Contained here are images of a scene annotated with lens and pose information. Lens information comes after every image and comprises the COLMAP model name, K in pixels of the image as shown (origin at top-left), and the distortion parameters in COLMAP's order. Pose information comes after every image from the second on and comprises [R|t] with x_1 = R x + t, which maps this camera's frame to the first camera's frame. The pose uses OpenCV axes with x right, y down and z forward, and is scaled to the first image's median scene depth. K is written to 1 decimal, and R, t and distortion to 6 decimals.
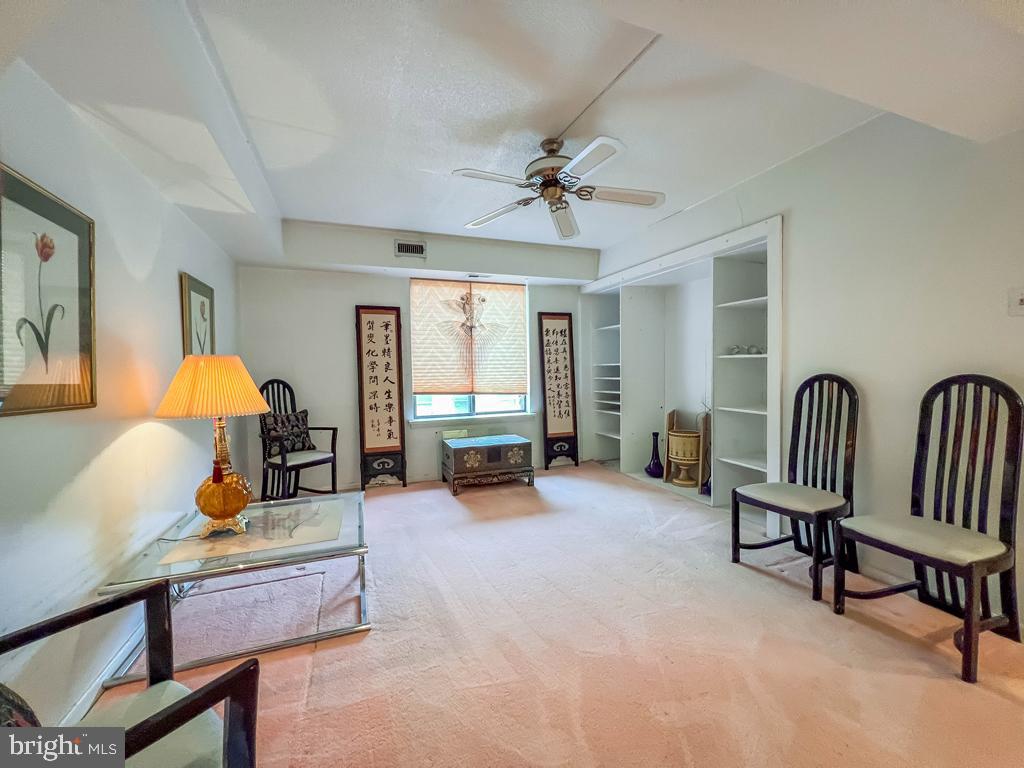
lens RADIAL K [[421.3, 0, 502.9], [0, 421.3, 383.7], [0, 0, 1]] dist [-0.006441, 0.002133]
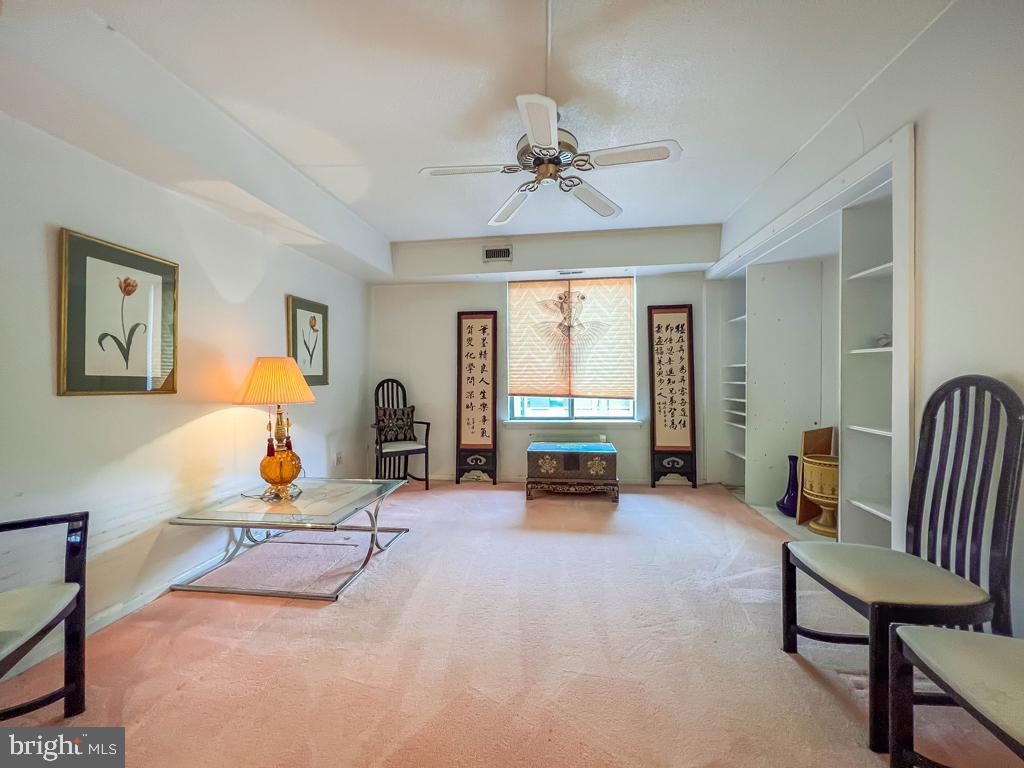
lens RADIAL K [[421.3, 0, 508.4], [0, 421.3, 383.6], [0, 0, 1]] dist [-0.006441, 0.002133]
pose [[0.878496, 0.016466, -0.477465, 0.302105], [-0.021226, 0.999764, -0.004577, 0.002030], [0.477277, 0.014155, 0.878639, 0.114796]]
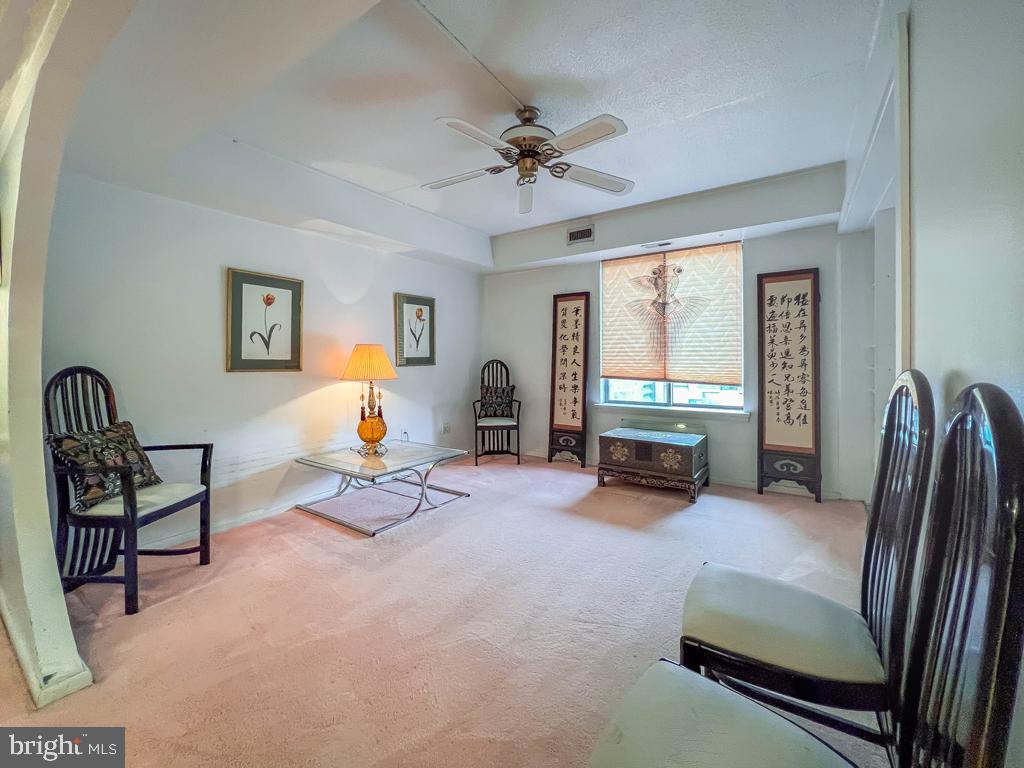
lens RADIAL K [[421.3, 0, 486.4], [0, 421.3, 363.3], [0, 0, 1]] dist [-0.006441, 0.002133]
pose [[0.552503, 0.025366, -0.833125, 0.523613], [-0.028914, 0.999519, 0.011258, -0.013569], [0.833009, 0.017869, 0.552971, 0.256168]]
